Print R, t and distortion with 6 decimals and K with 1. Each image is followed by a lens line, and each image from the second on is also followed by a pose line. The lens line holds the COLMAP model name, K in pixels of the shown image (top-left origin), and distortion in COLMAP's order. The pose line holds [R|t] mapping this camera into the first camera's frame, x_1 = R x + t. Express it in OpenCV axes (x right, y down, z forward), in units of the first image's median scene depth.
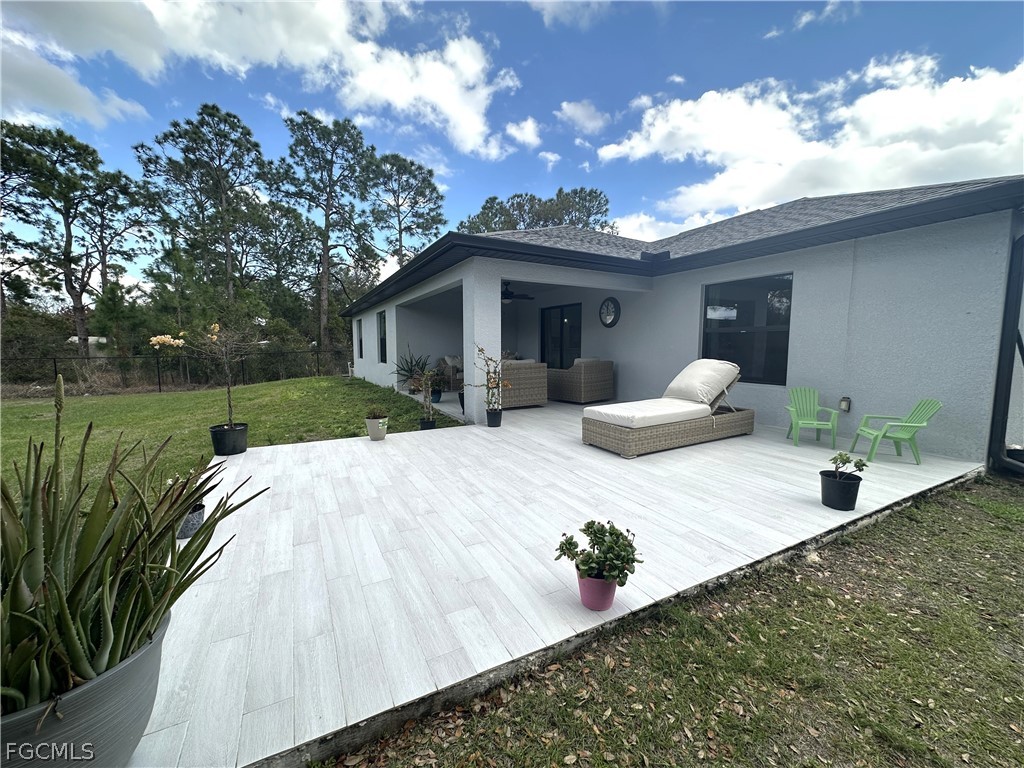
lens RADIAL K [[408.6, 0, 511.2], [0, 408.6, 384.6], [0, 0, 1]] dist [-0.002291, 0.000034]
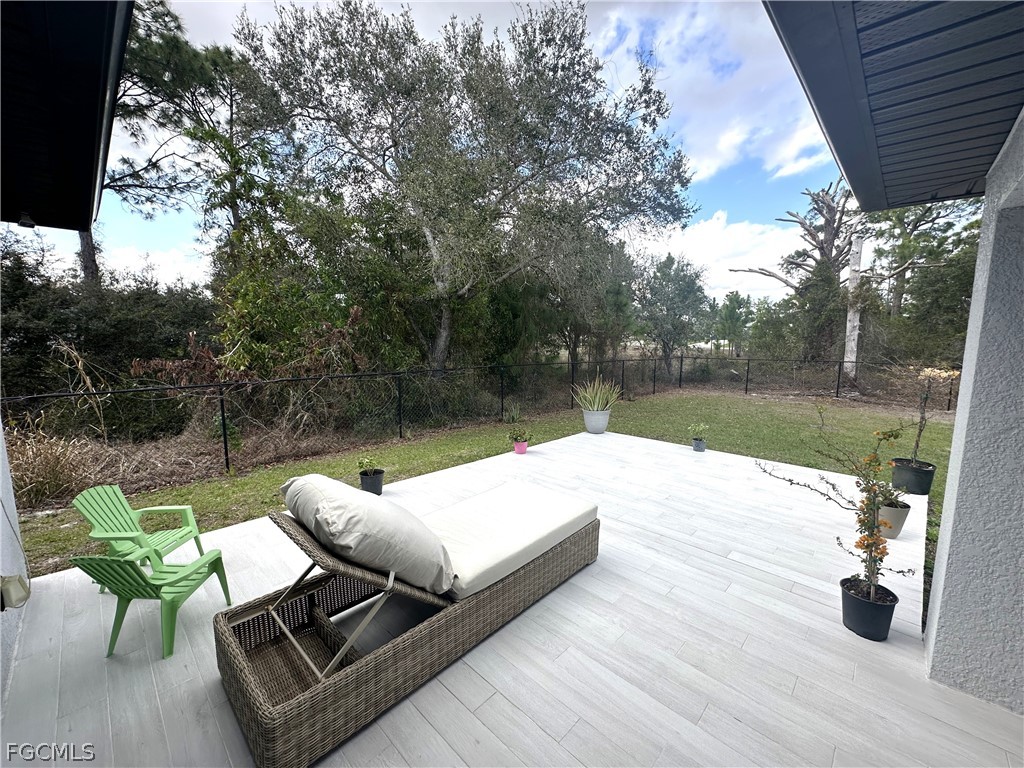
lens RADIAL K [[408.6, 0, 511.2], [0, 408.6, 384.6], [0, 0, 1]] dist [-0.002291, 0.000034]
pose [[-0.946786, 0.036743, -0.319760, 0.085654], [-0.037844, 0.973864, 0.223958, -0.043806], [0.319631, 0.224141, -0.920650, 0.255127]]
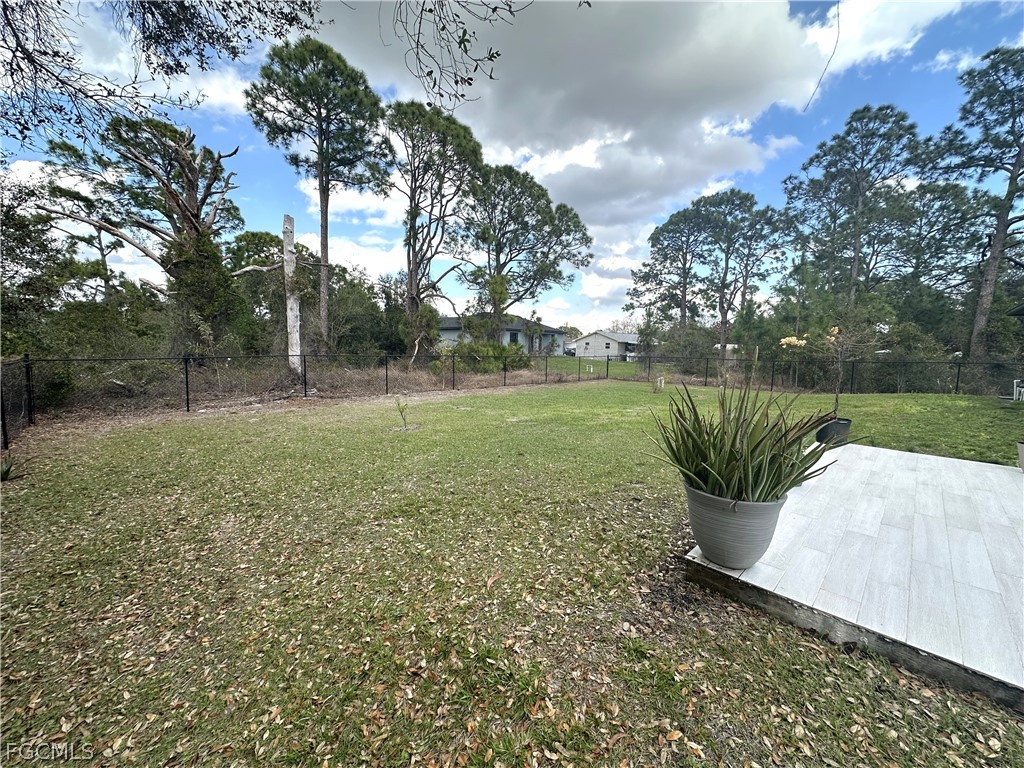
lens RADIAL K [[408.6, 0, 511.2], [0, 408.6, 384.6], [0, 0, 1]] dist [-0.002291, 0.000034]
pose [[0.287269, 0.096108, -0.953016, 0.016378], [-0.116732, 0.991050, 0.064757, 0.006643], [0.950710, 0.092645, 0.295917, -0.026202]]
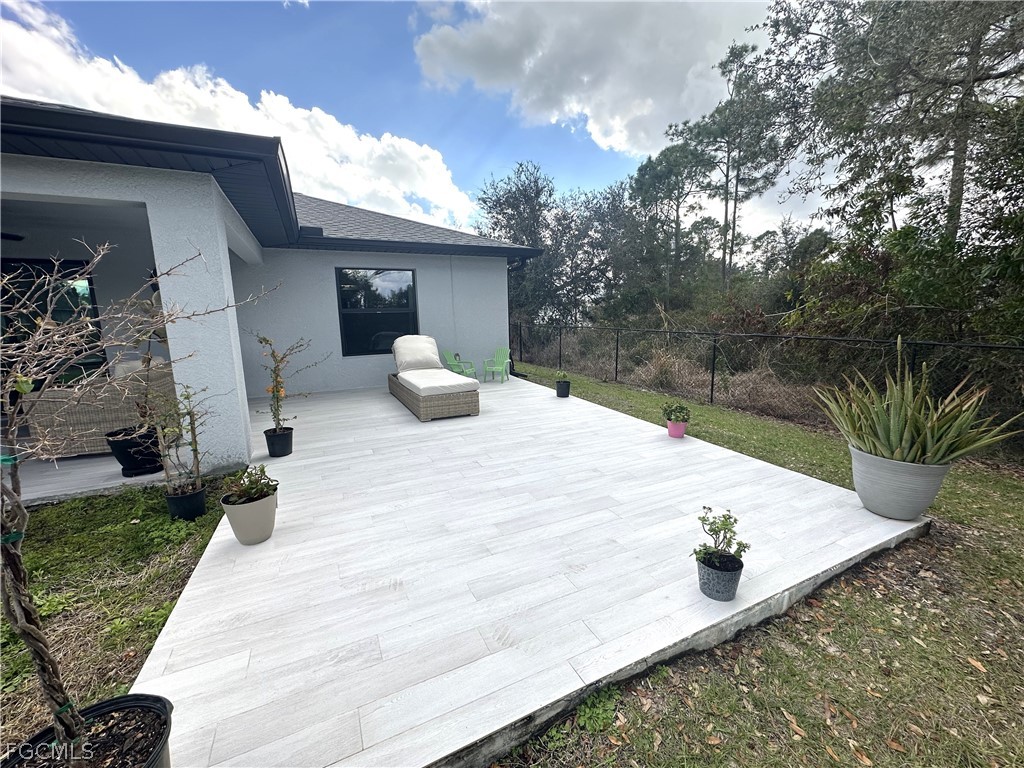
lens RADIAL K [[408.6, 0, 511.2], [0, 408.6, 384.6], [0, 0, 1]] dist [-0.002291, 0.000034]
pose [[0.036583, -0.170204, 0.984730, -0.140185], [0.117479, 0.979289, 0.164899, -0.015729], [-0.992401, 0.109652, 0.055821, 0.122851]]
